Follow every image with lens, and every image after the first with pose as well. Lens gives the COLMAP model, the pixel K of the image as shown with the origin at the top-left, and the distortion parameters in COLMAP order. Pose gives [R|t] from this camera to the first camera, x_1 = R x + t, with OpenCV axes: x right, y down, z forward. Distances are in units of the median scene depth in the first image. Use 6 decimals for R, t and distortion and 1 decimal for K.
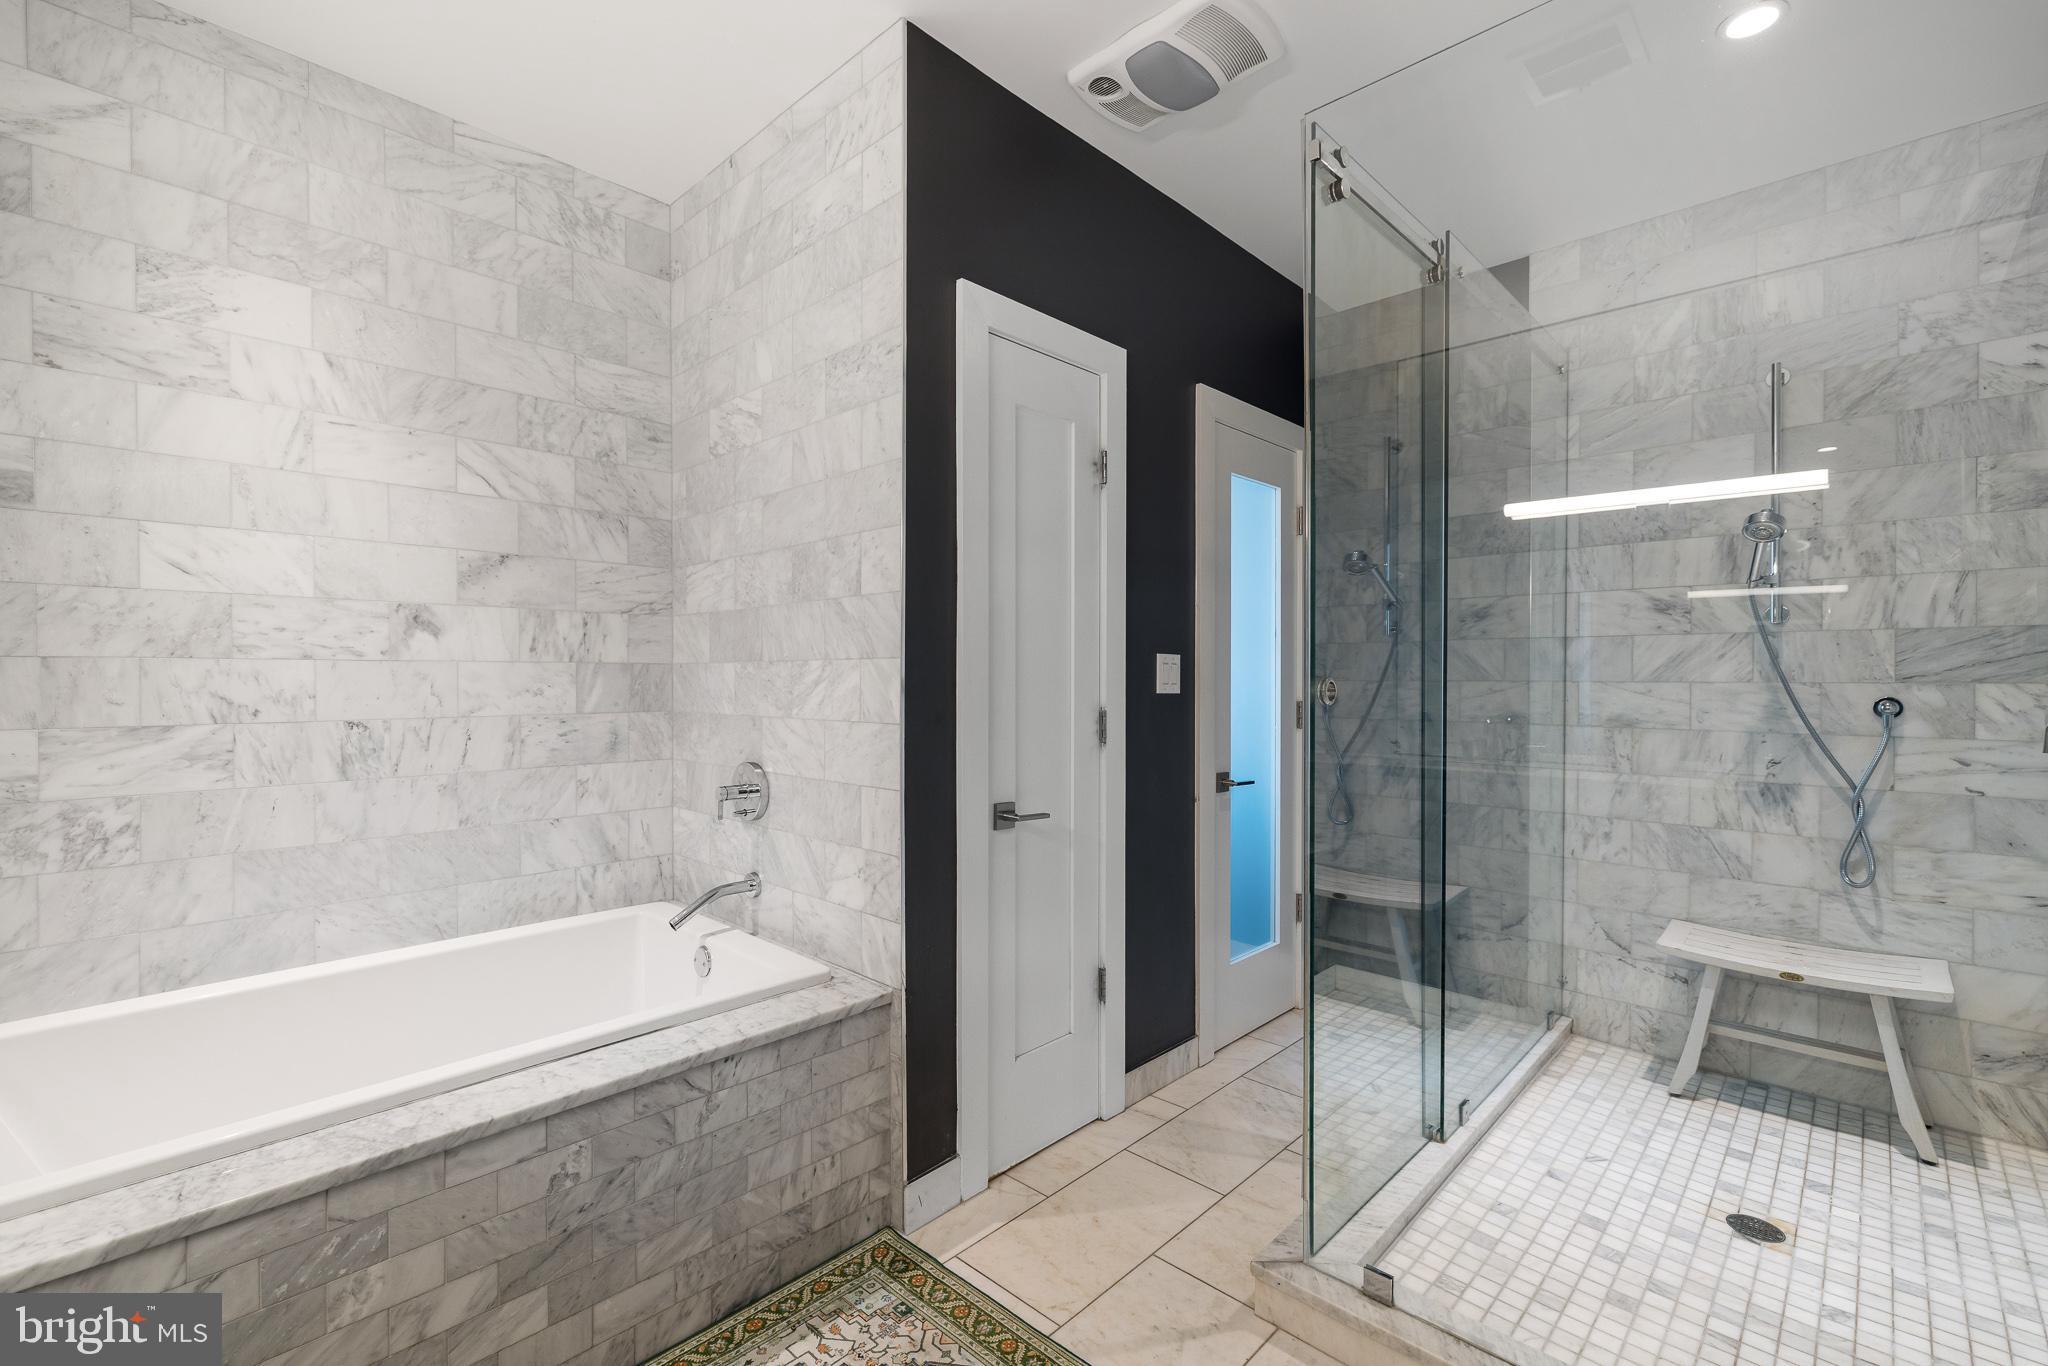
lens RADIAL K [[871.9, 0, 1016.9], [0, 871.9, 681.1], [0, 0, 1]] dist [-0.002179, 0.000021]
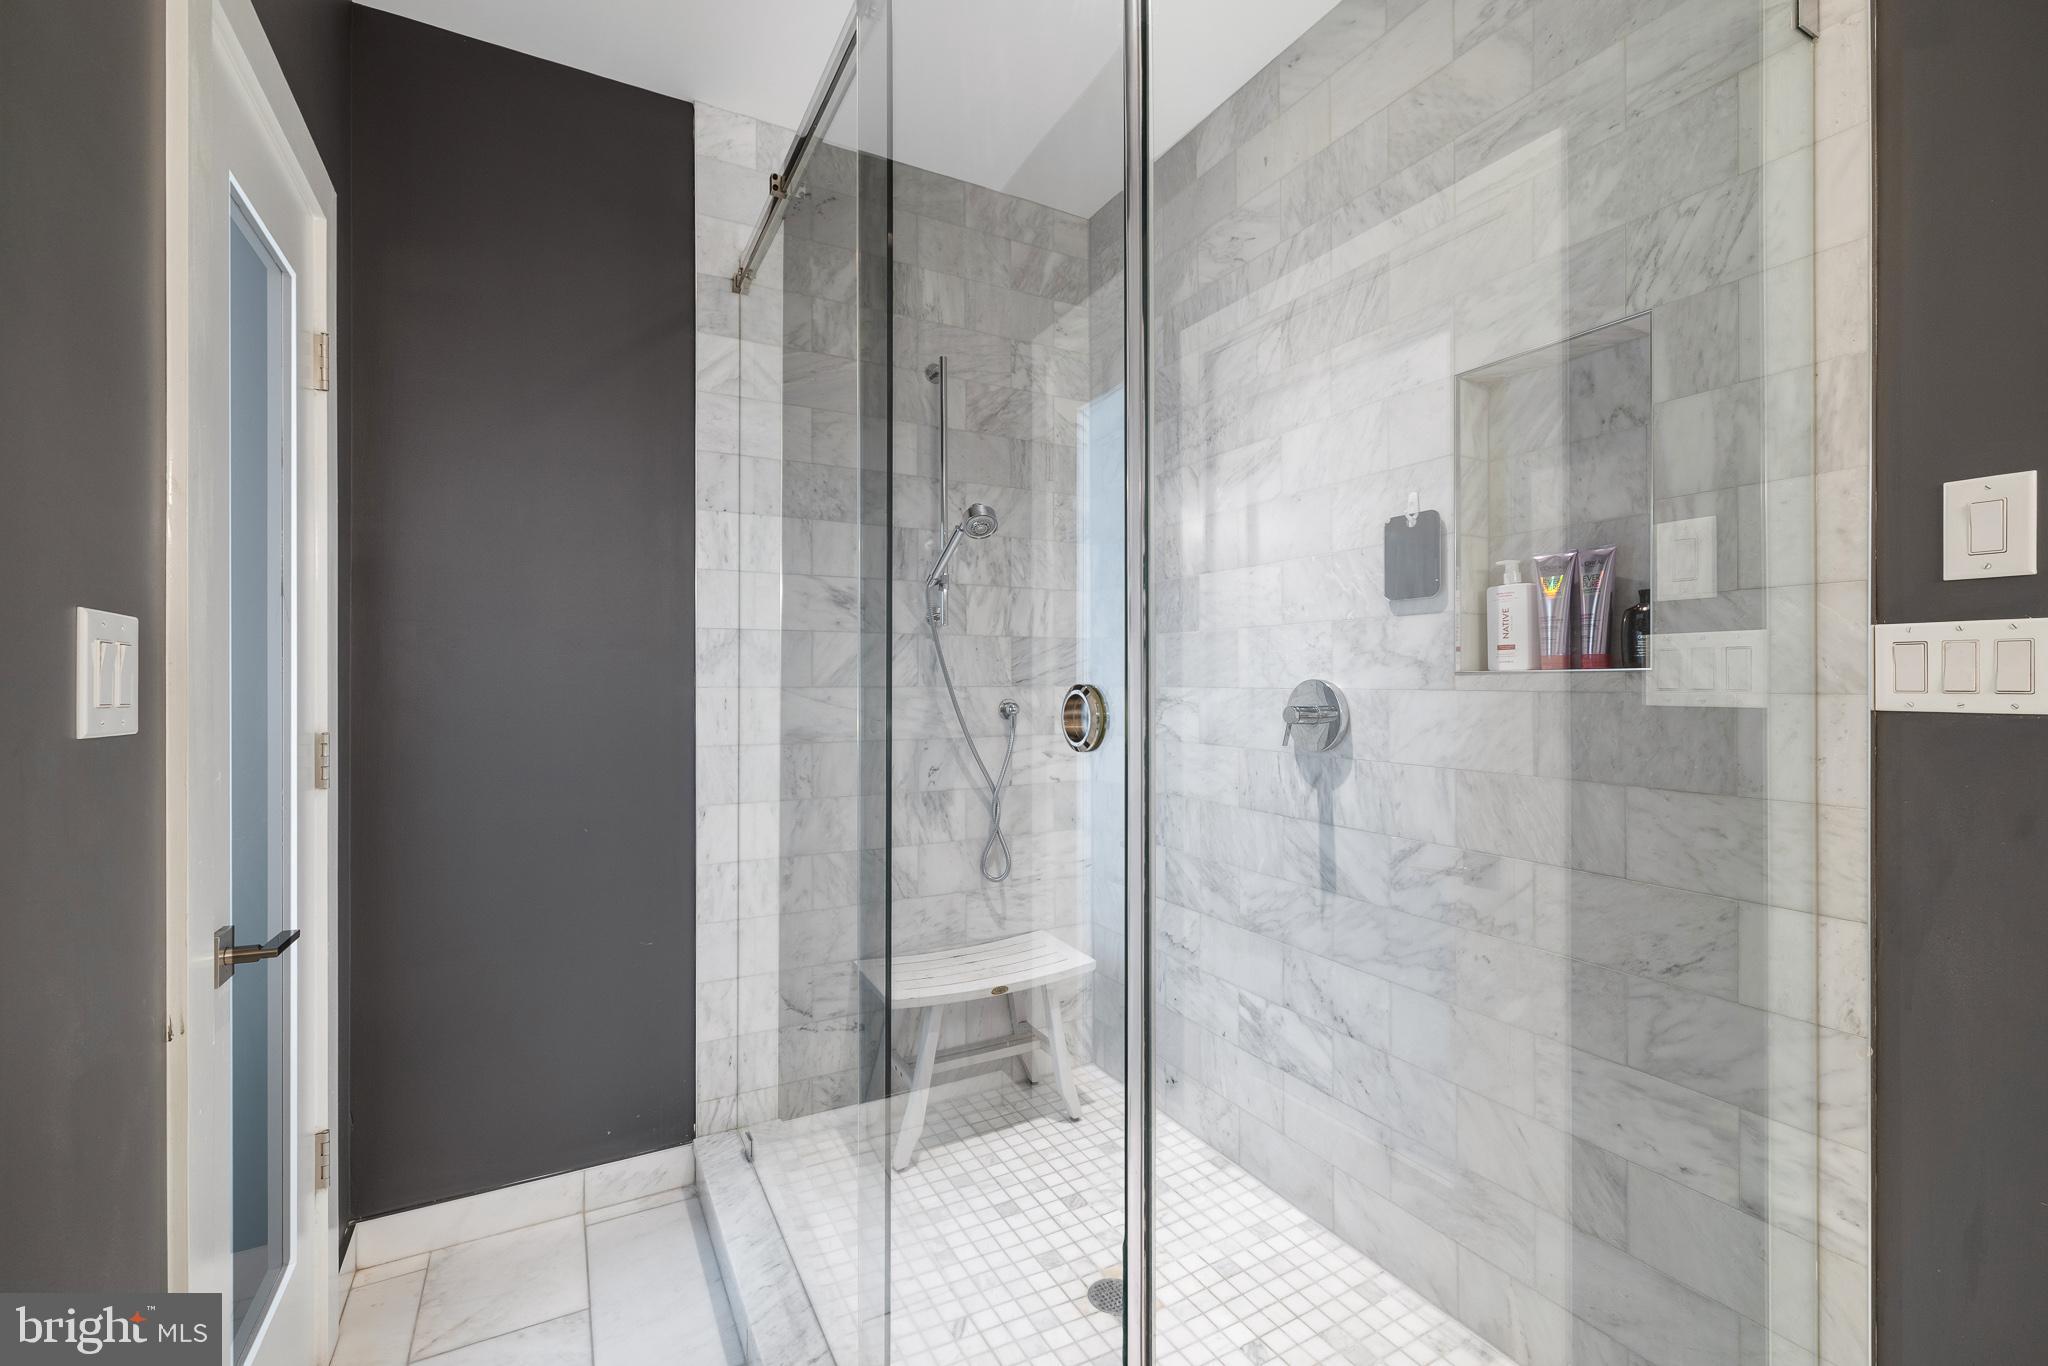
lens RADIAL K [[871.9, 0, 1016.9], [0, 871.9, 681.1], [0, 0, 1]] dist [-0.002179, 0.000021]
pose [[0.300188, 0.000300, 0.953880, -0.027841], [0.008283, 0.999961, -0.002921, -0.001120], [-0.953844, 0.008778, 0.300174, 0.643574]]
